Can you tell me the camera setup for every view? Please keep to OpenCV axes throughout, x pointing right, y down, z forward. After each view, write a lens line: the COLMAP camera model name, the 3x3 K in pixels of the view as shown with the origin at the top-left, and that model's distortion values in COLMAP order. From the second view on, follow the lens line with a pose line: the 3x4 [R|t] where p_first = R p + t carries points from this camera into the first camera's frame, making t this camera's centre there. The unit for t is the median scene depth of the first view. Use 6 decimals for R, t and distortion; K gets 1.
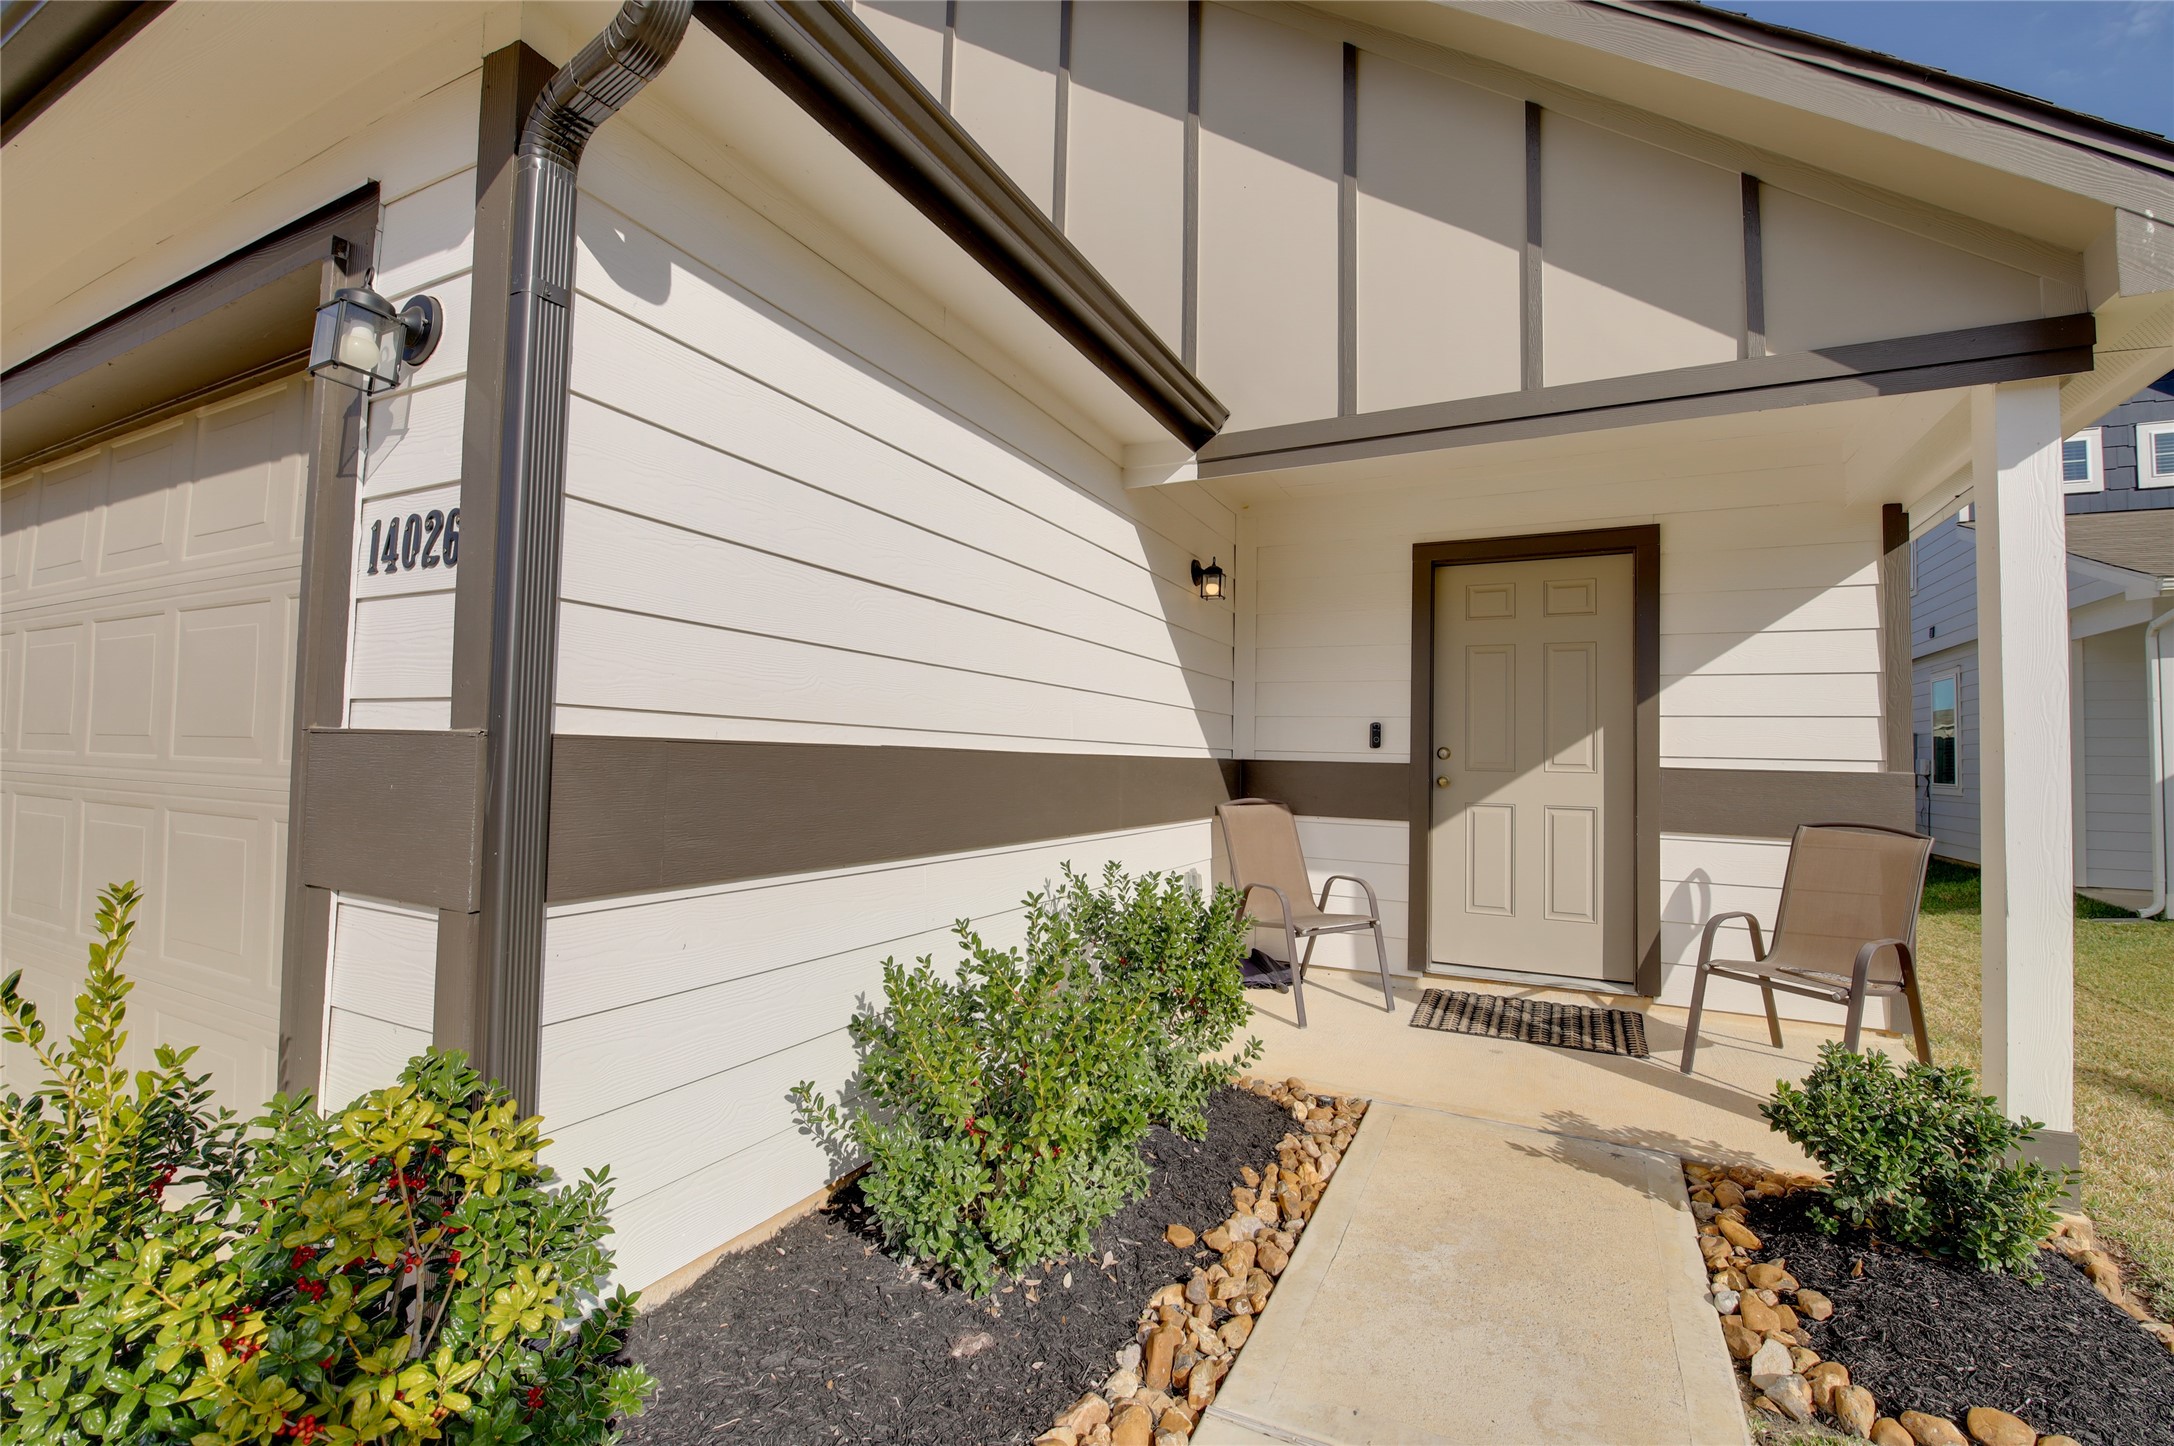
lens RADIAL K [[916.3, 0, 1087.0], [0, 916.3, 723.0], [0, 0, 1]] dist [-0.023385, -0.000277]
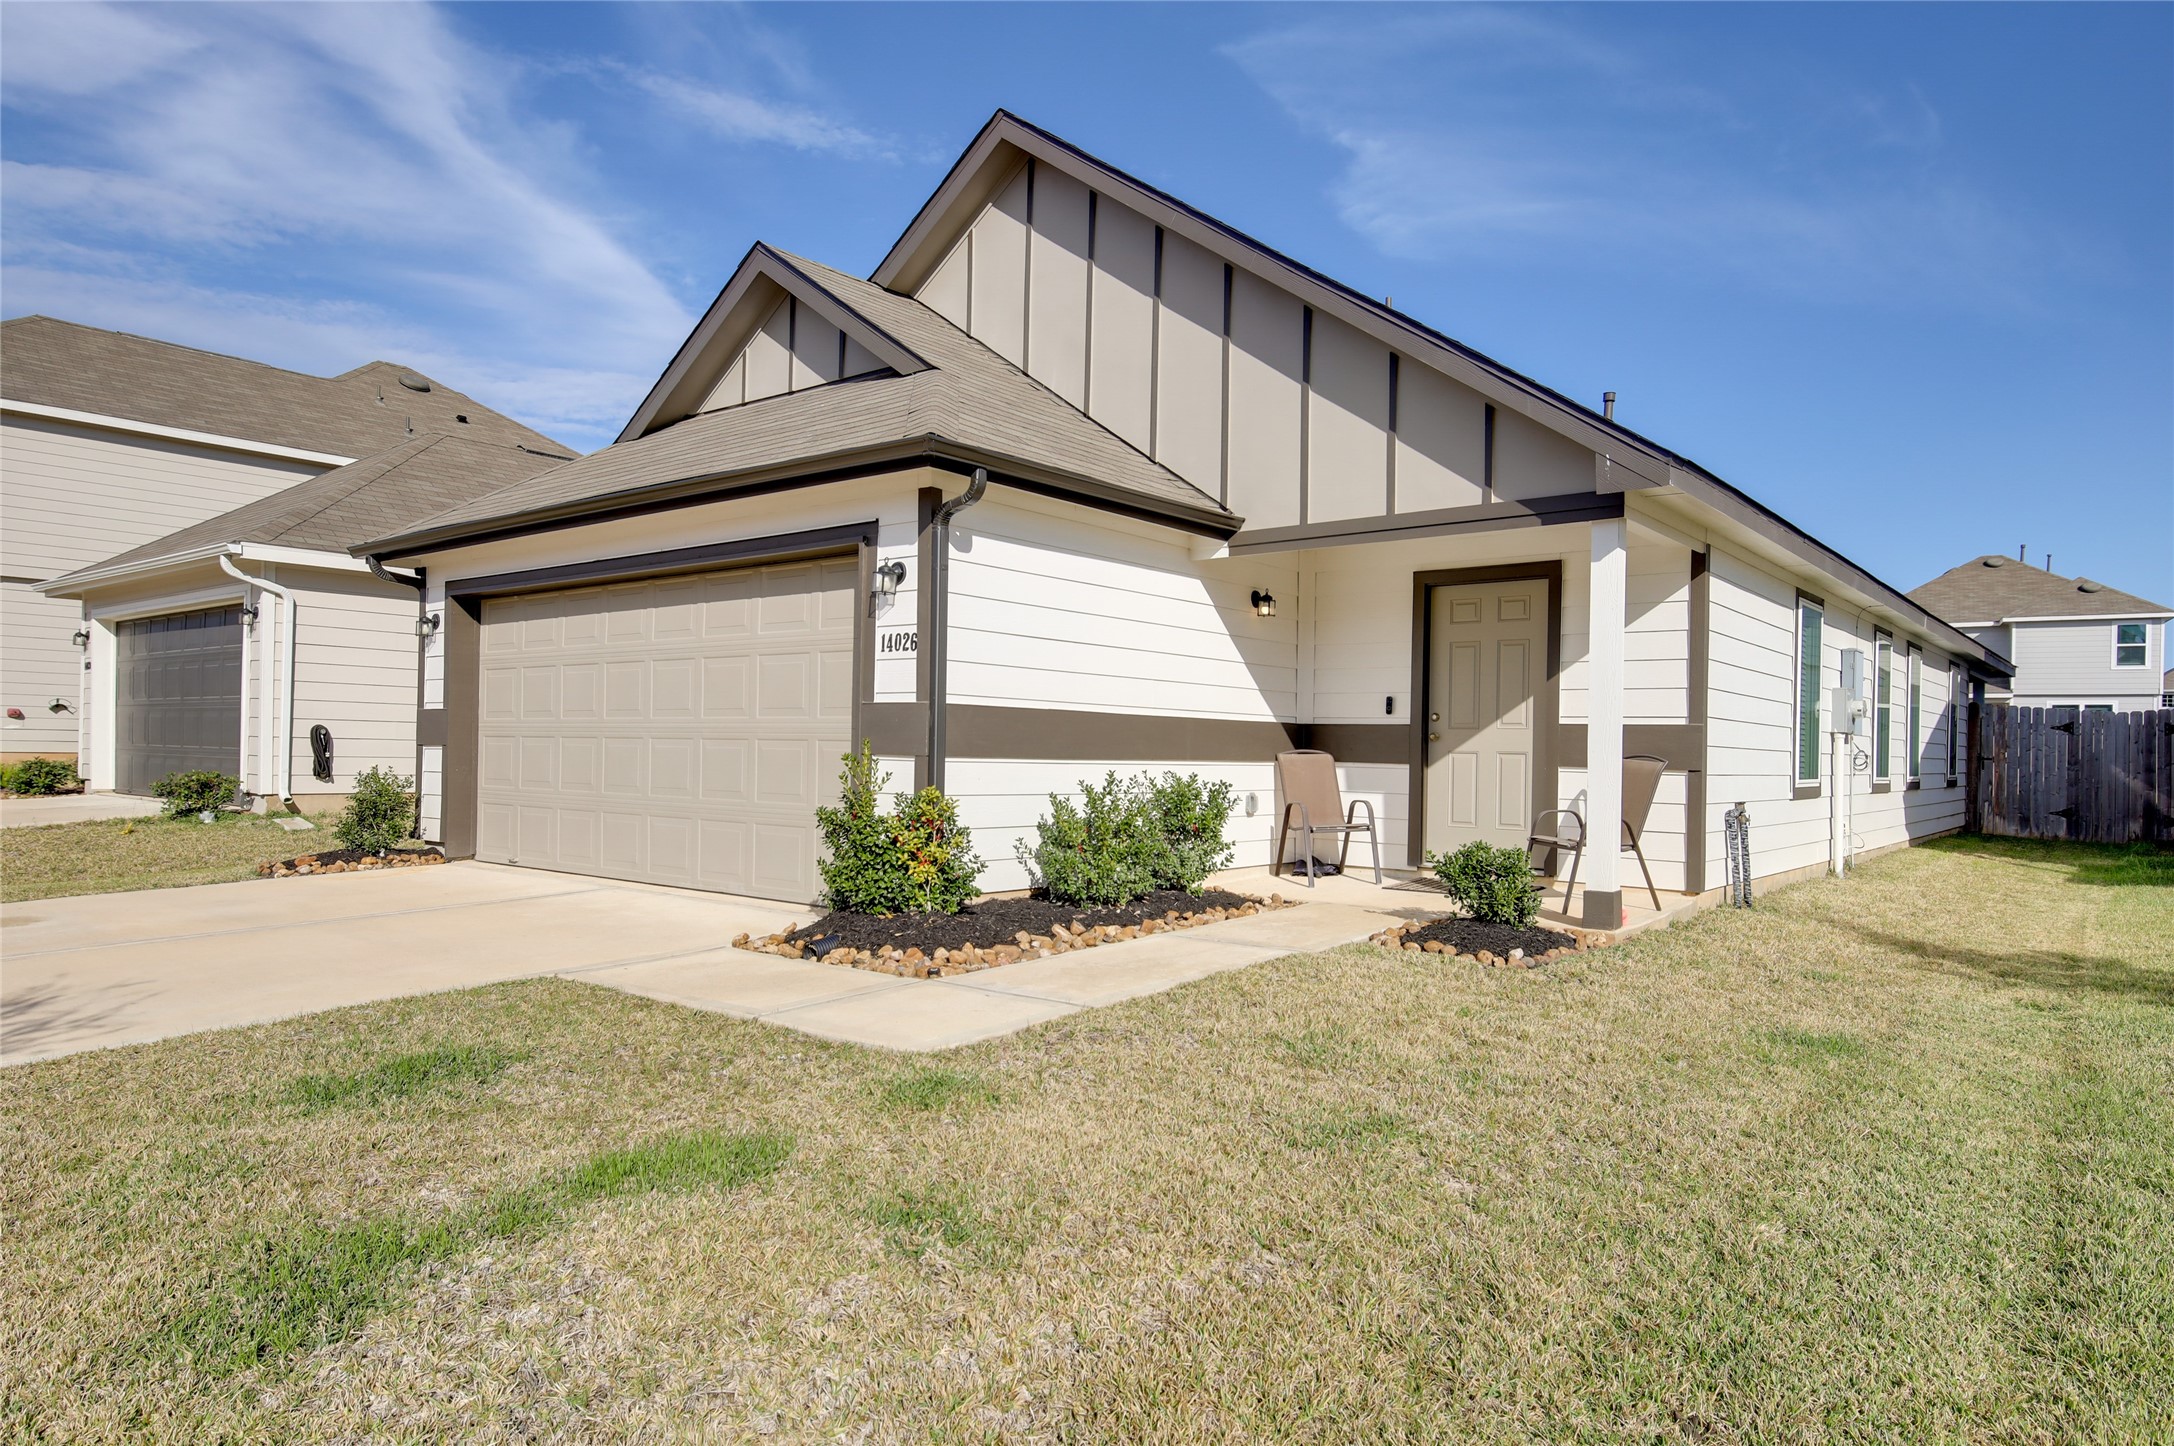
lens RADIAL K [[1334.2, 0, 1087.0], [0, 1334.2, 723.0], [0, 0, 1]] dist [-0.000957, -0.000638]
pose [[0.977573, -0.009294, -0.210390, 0.330141], [0.012024, 0.999859, 0.011699, 0.012421], [0.210252, -0.013967, 0.977547, -1.303837]]
